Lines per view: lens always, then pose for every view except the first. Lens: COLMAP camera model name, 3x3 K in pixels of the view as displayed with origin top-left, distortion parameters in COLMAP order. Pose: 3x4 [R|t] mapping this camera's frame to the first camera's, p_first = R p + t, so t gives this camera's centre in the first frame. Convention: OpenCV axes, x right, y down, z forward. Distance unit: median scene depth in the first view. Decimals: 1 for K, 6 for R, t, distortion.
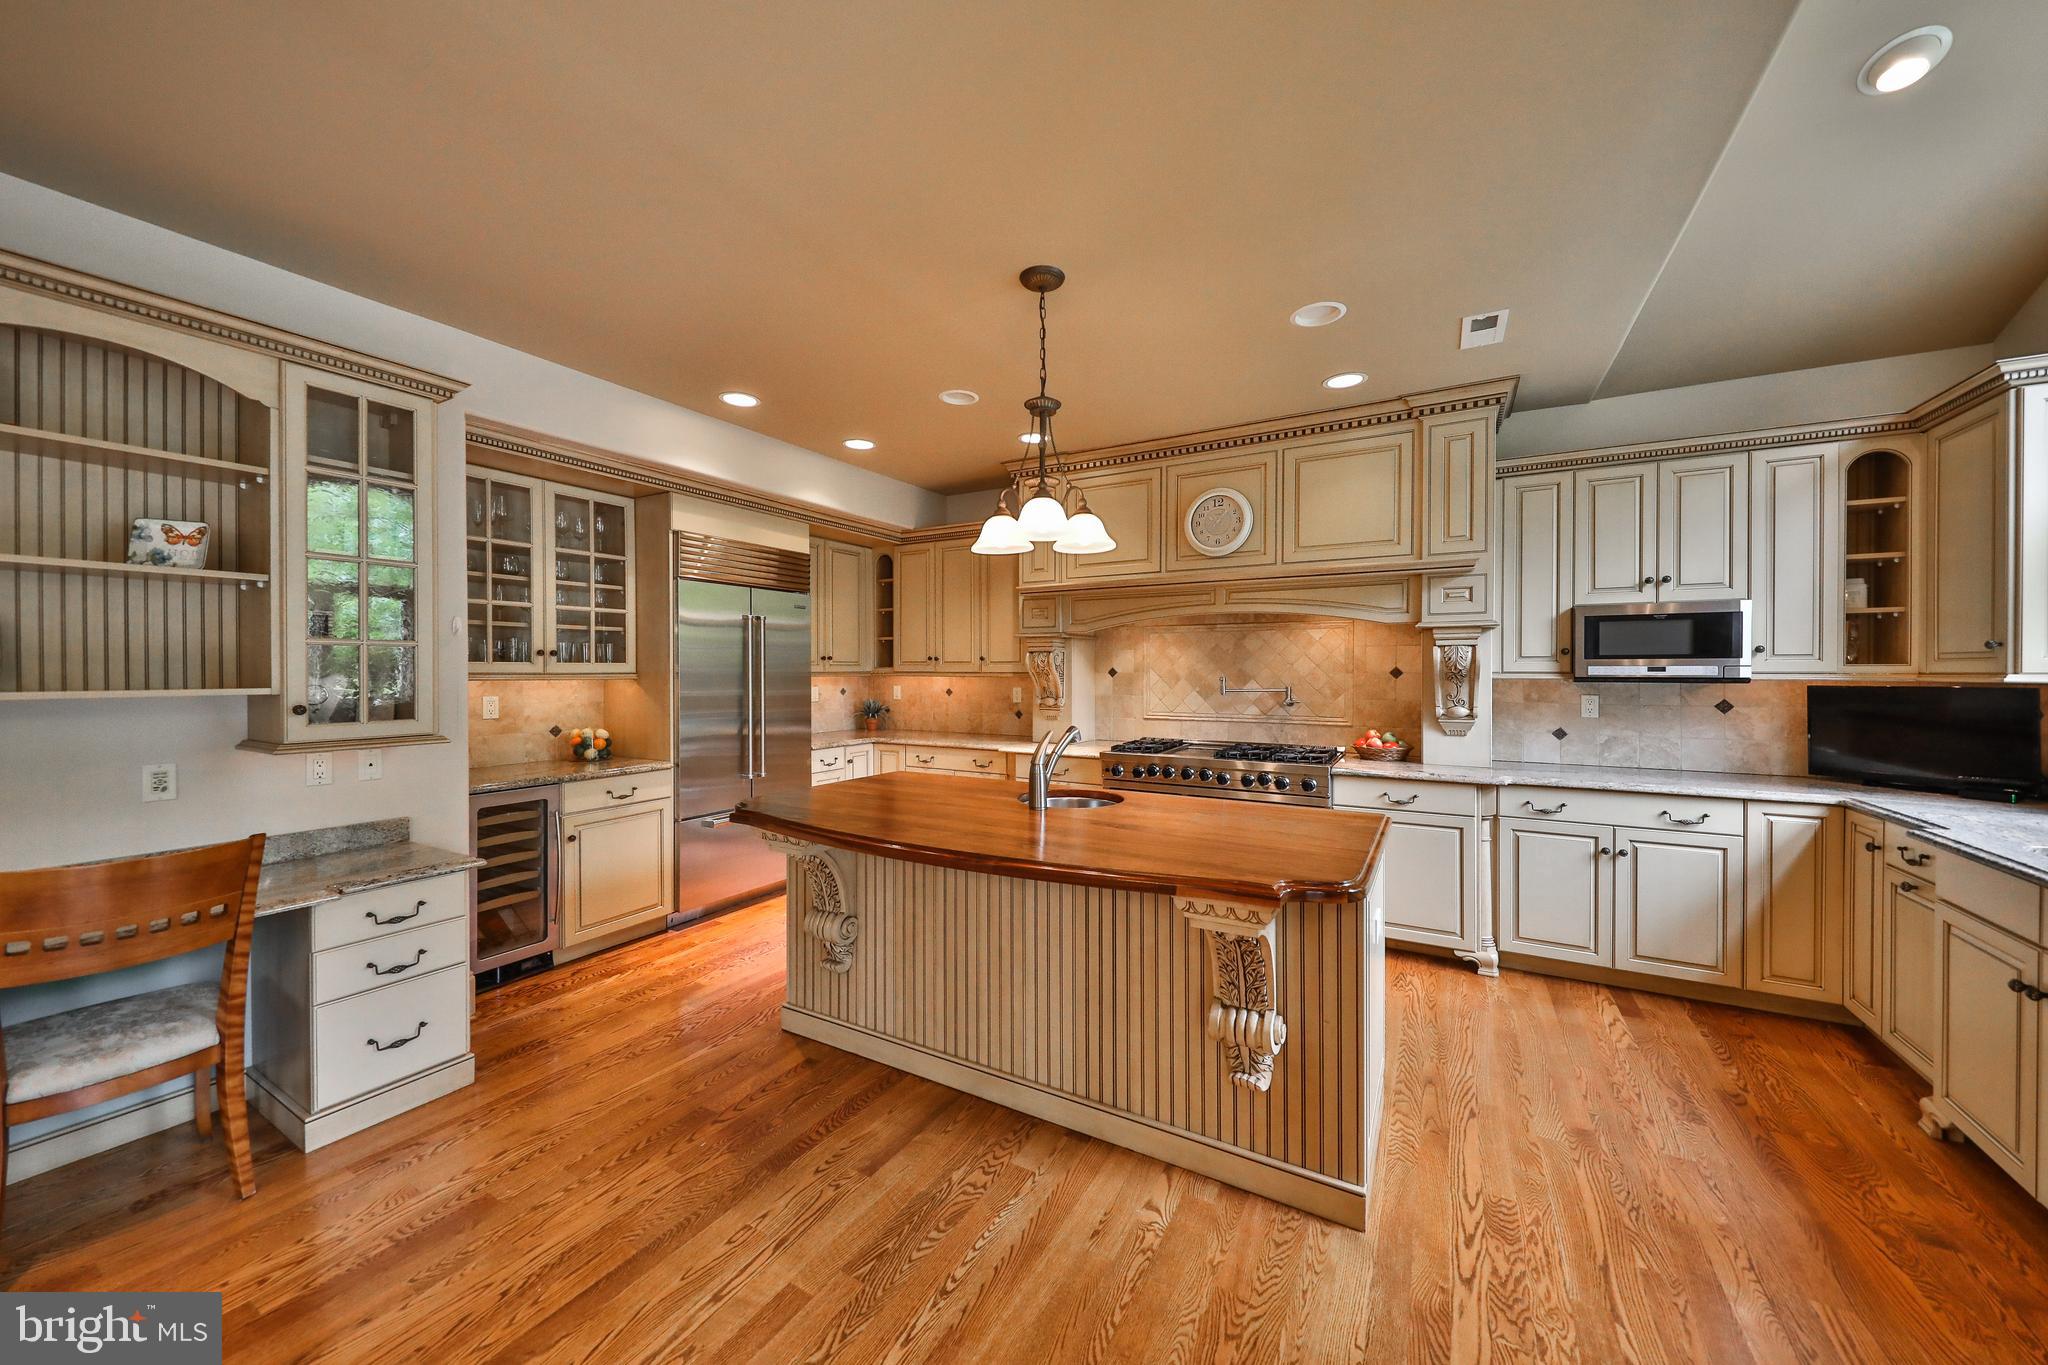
lens RADIAL K [[730.1, 0, 1046.2], [0, 730.1, 675.6], [0, 0, 1]] dist [0.002628, -0.003708]
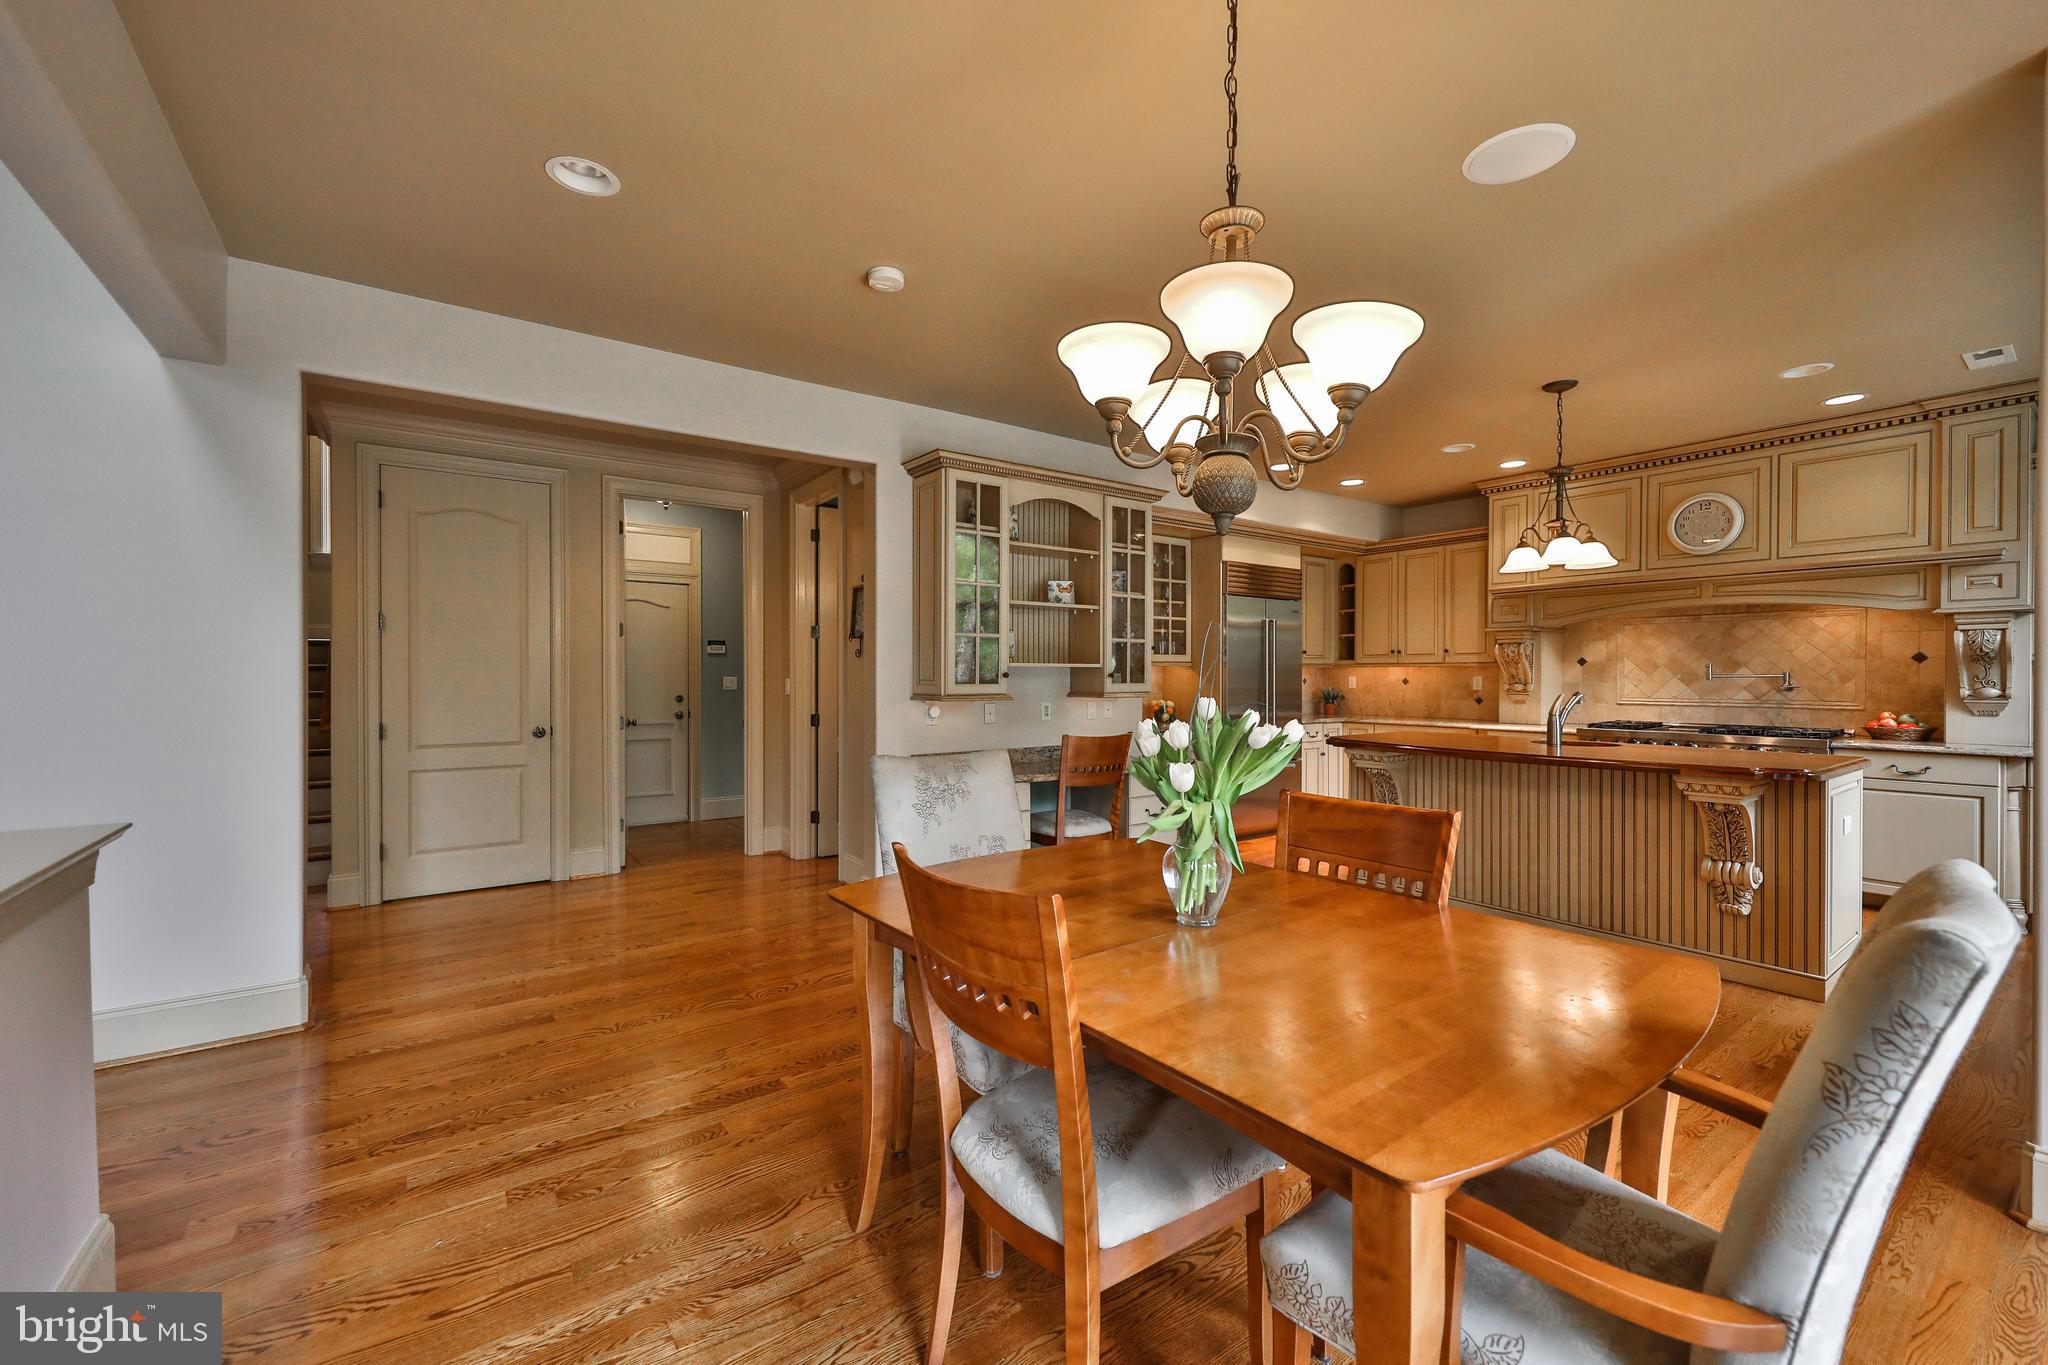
lens RADIAL K [[819.5, 0, 1032.8], [0, 819.5, 681.7], [0, 0, 1]] dist [-0.000151, -0.004202]
pose [[0.901534, 0.004765, -0.432683, -0.167003], [-0.004586, 0.999988, 0.001458, 0.038110], [0.432685, 0.000670, 0.901545, -0.641906]]
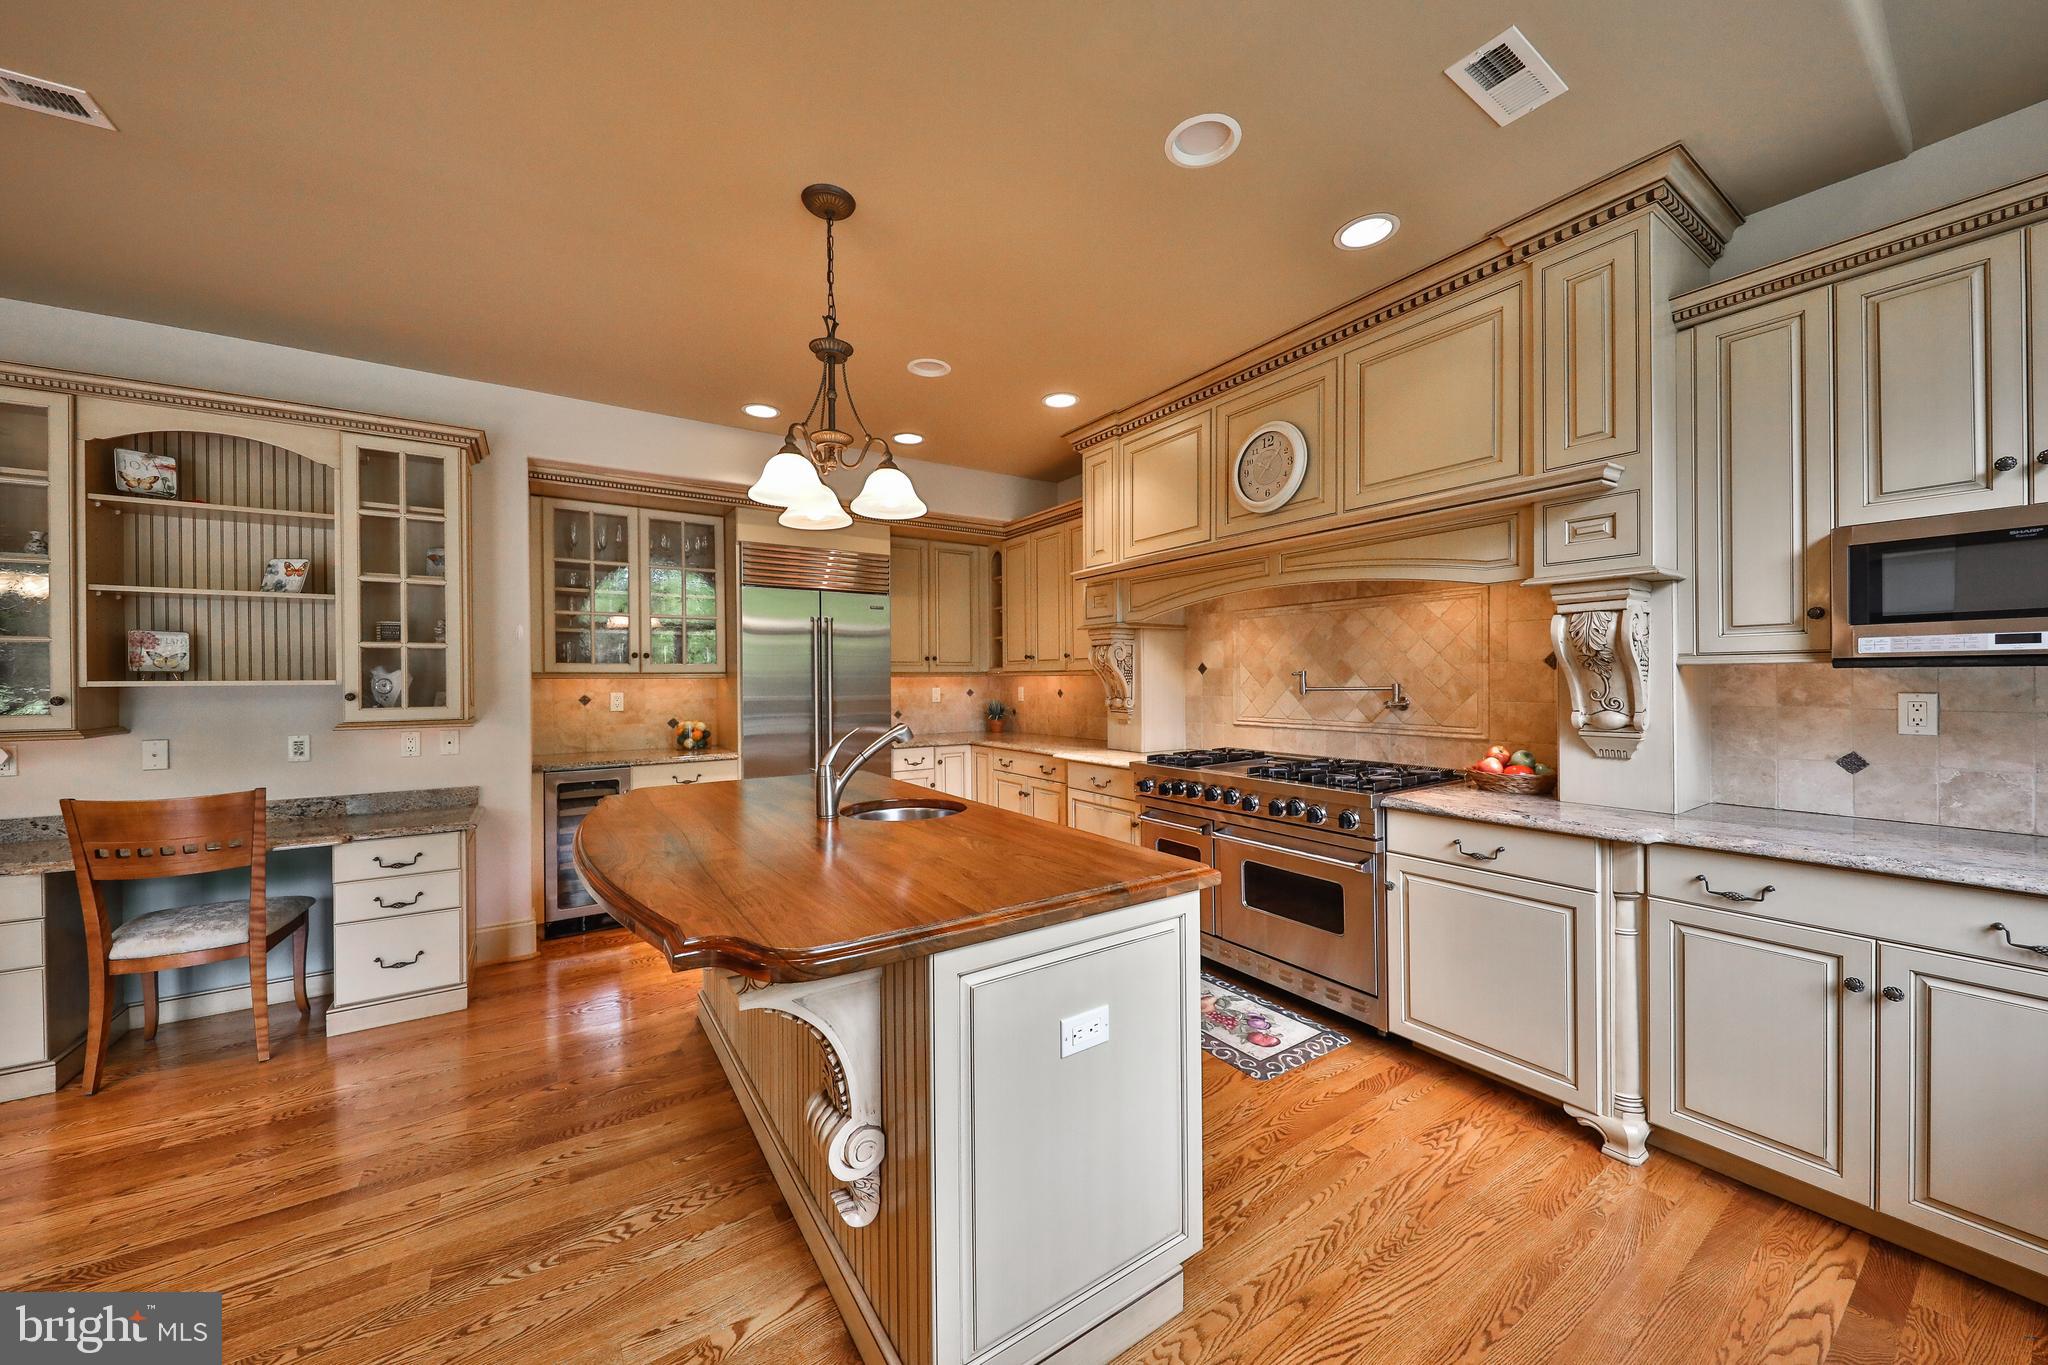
lens RADIAL K [[740.8, 0, 1024.0], [0, 740.8, 682.5], [0, 0, 1]] dist [-0.000253, -0.003375]
pose [[0.894498, -0.004288, -0.447052, 0.396639], [0.003670, 0.999991, -0.002247, 0.017682], [0.447057, 0.000369, 0.894505, 0.217058]]
